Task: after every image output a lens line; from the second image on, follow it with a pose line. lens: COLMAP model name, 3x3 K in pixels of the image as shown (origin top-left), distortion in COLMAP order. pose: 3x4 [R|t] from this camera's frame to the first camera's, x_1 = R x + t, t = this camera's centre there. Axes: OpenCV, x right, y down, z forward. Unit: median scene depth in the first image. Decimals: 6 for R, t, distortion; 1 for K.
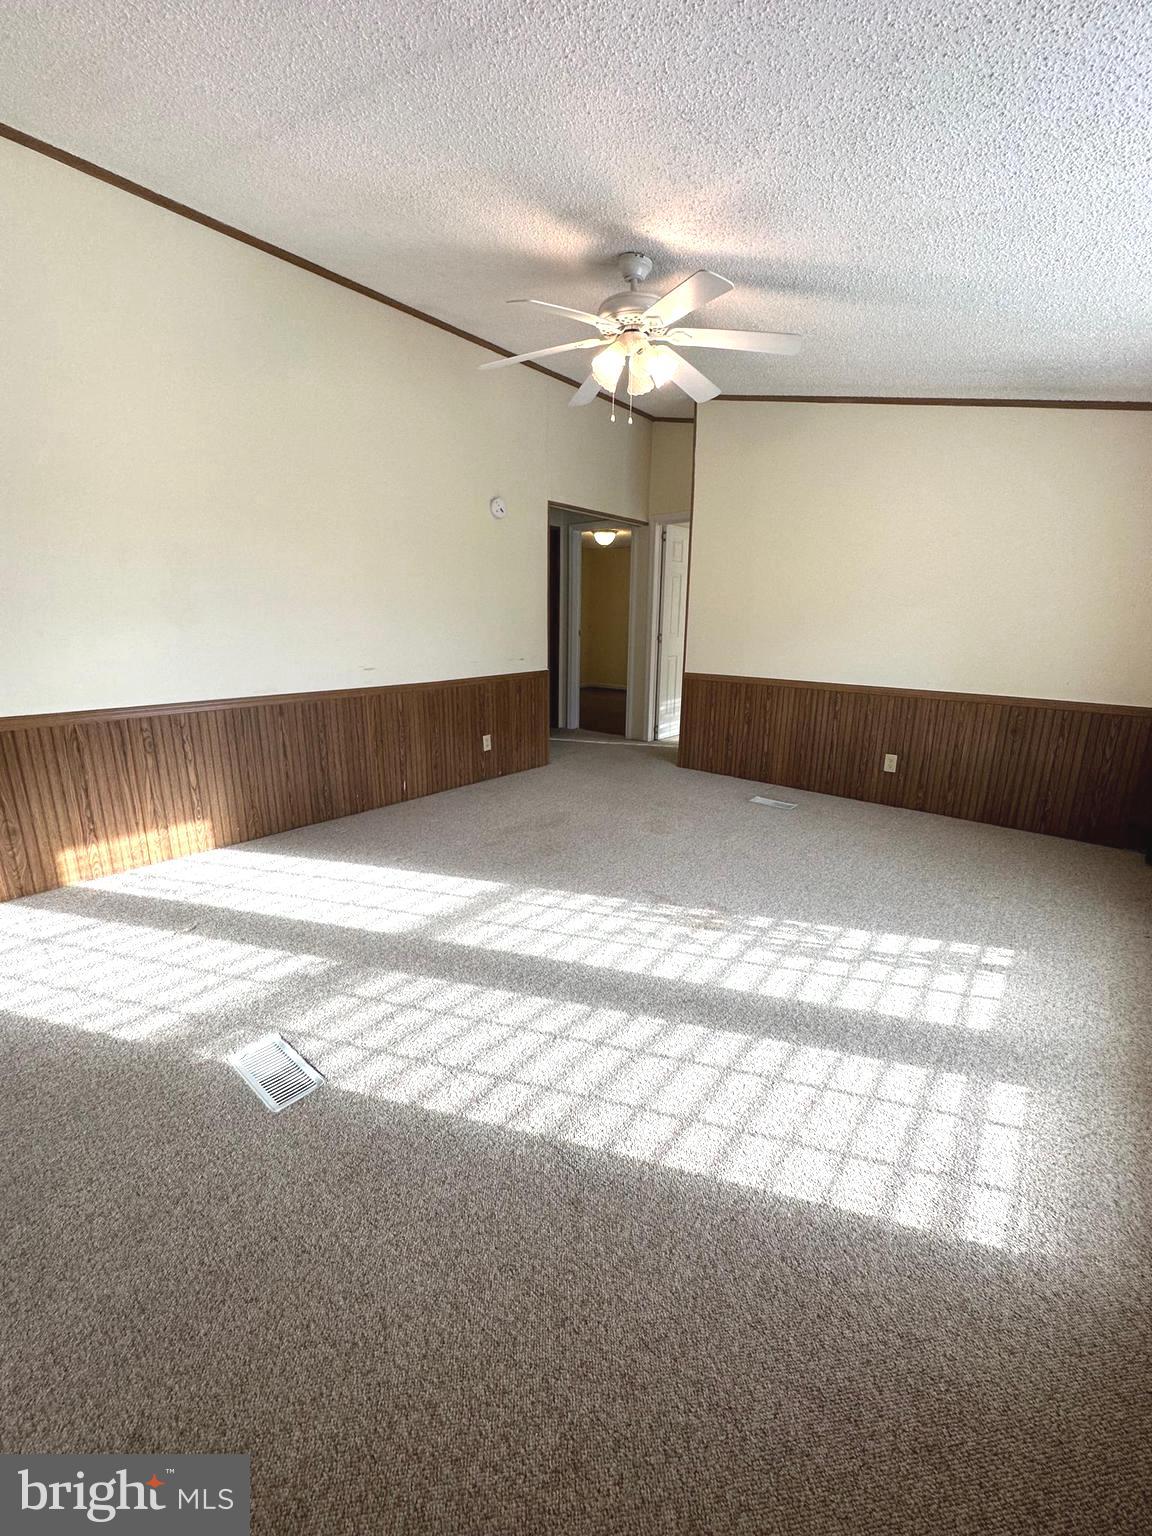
lens RADIAL K [[613.1, 0, 576.0], [0, 613.1, 768.0], [0, 0, 1]] dist [-0.002007, 0.000446]
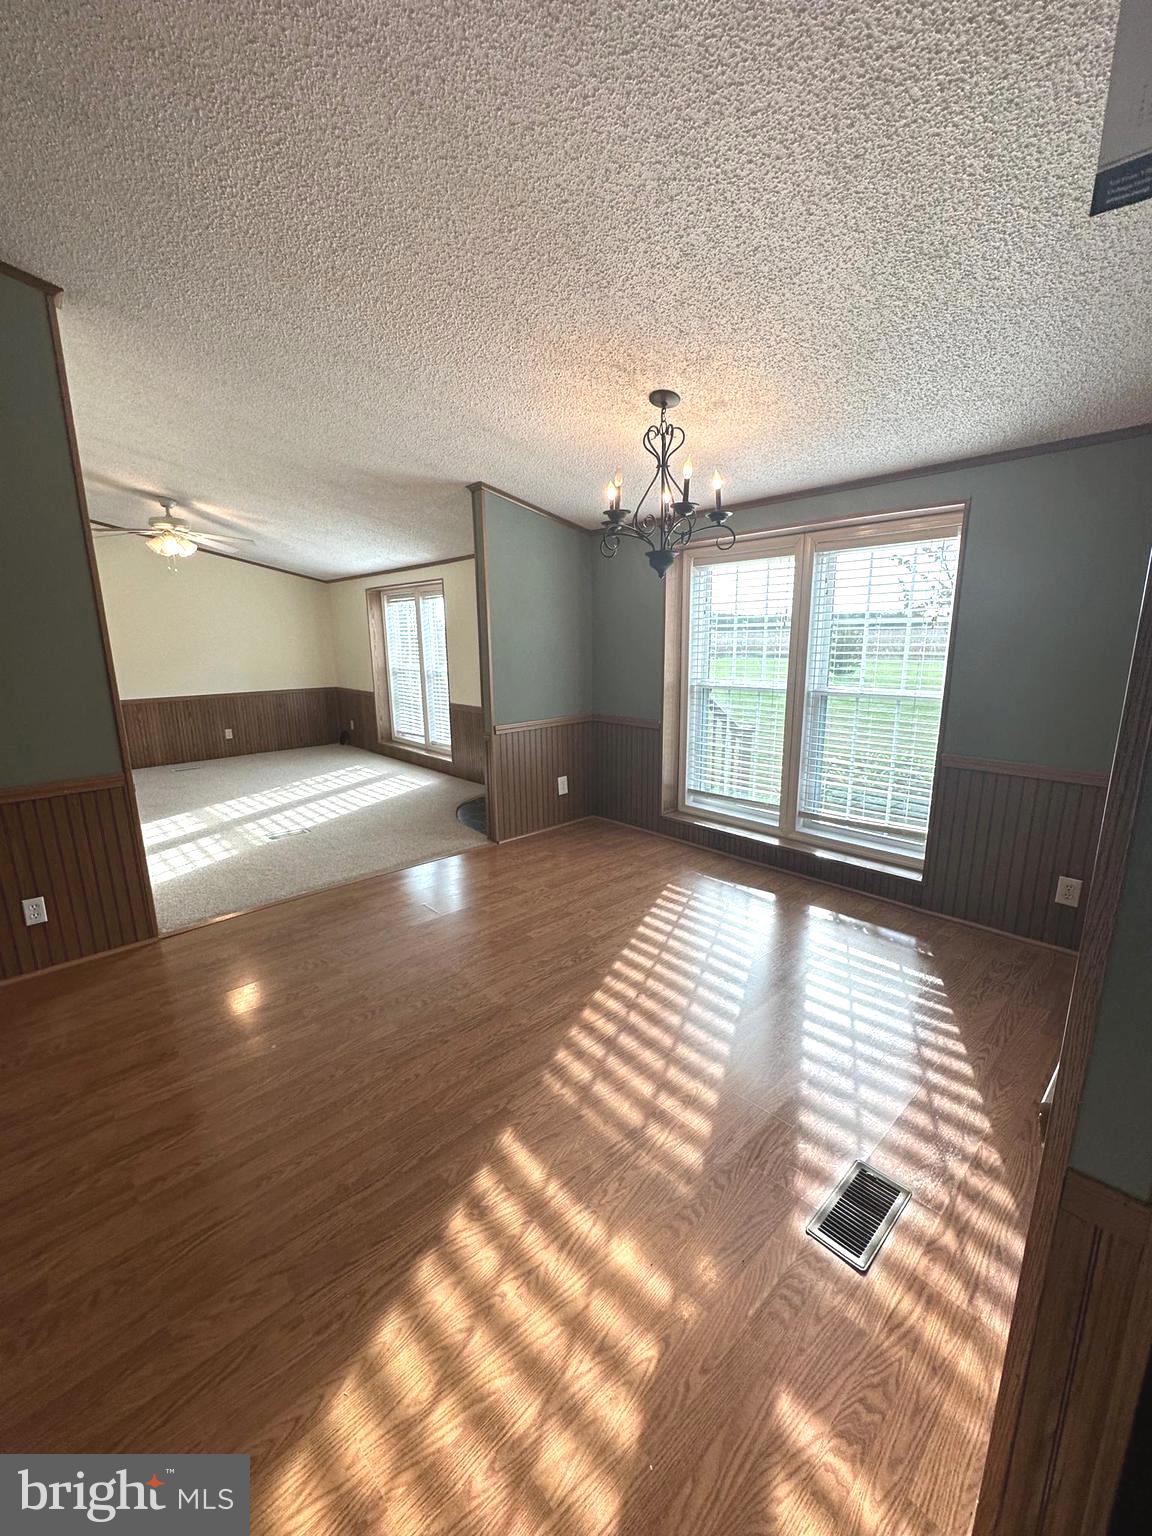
lens RADIAL K [[613.1, 0, 576.0], [0, 613.1, 768.0], [0, 0, 1]] dist [-0.002007, 0.000446]
pose [[0.121657, -0.218064, 0.968322, -1.660125], [0.254090, 0.949904, 0.181994, 0.026585], [-0.959499, 0.223900, 0.170970, -0.431628]]
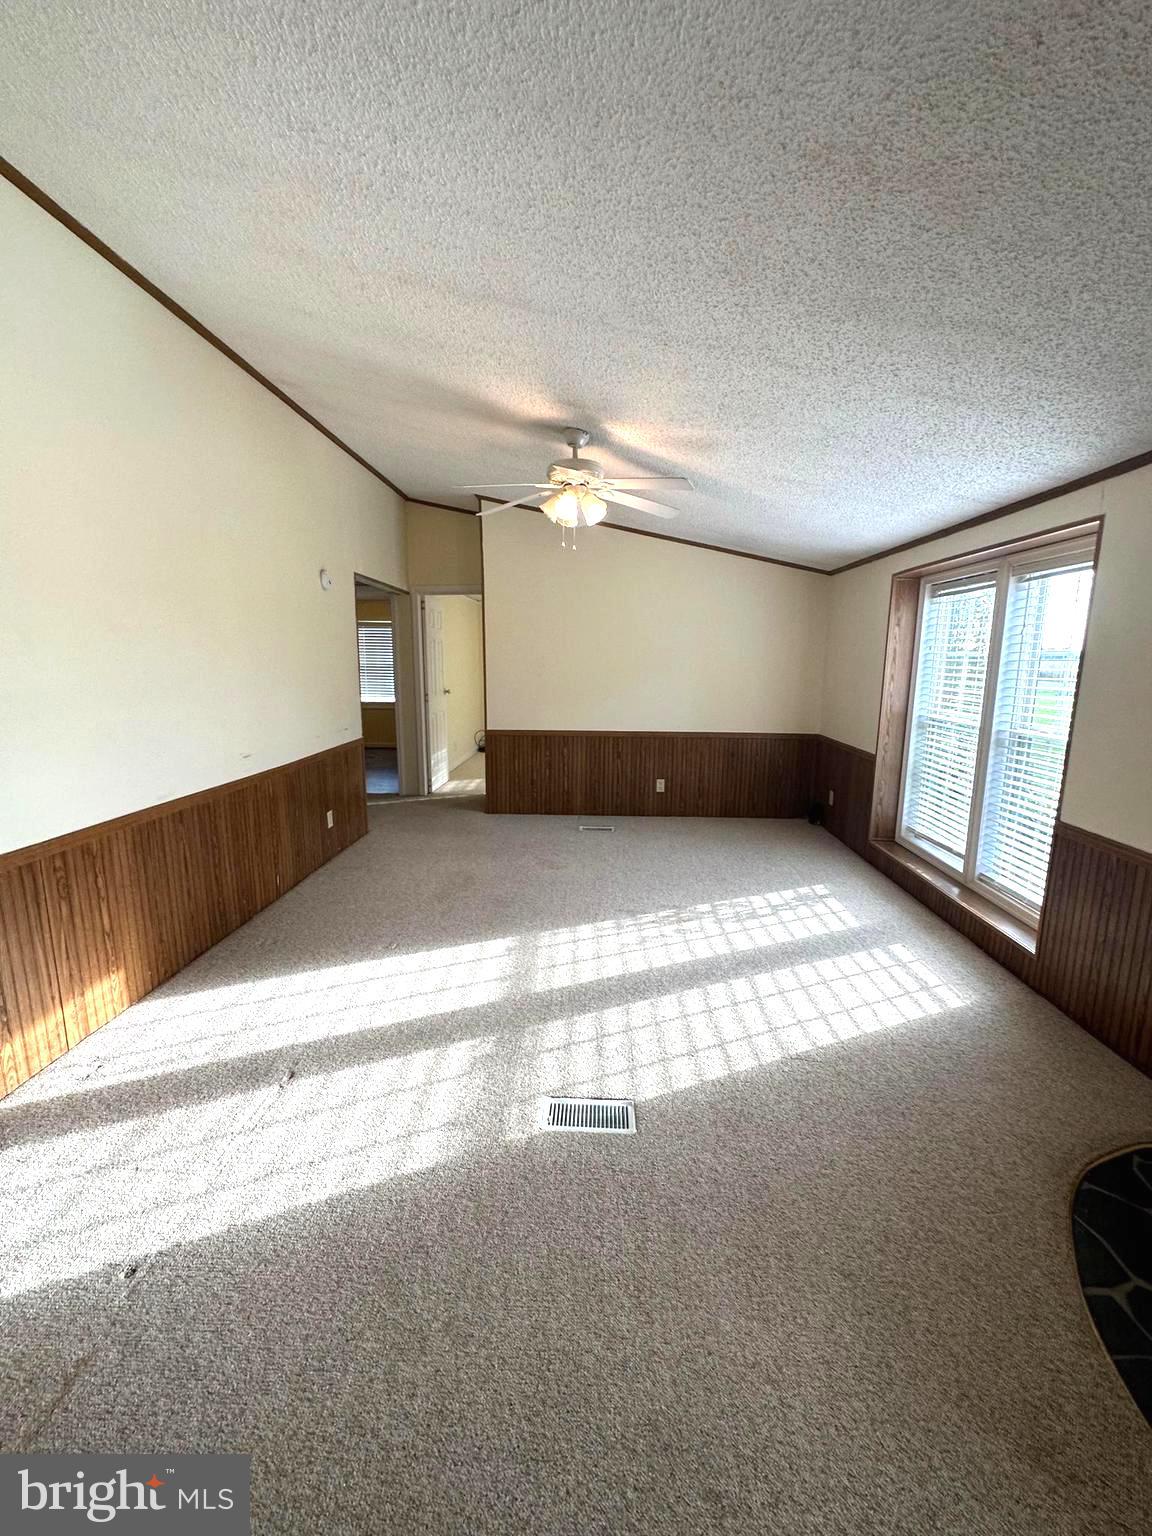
lens RADIAL K [[613.1, 0, 576.0], [0, 613.1, 768.0], [0, 0, 1]] dist [-0.002007, 0.000446]
pose [[0.789420, -0.111291, 0.603681, -0.651273], [0.148569, 0.988829, -0.011986, -0.082312], [-0.595603, 0.099151, 0.797136, 0.015228]]
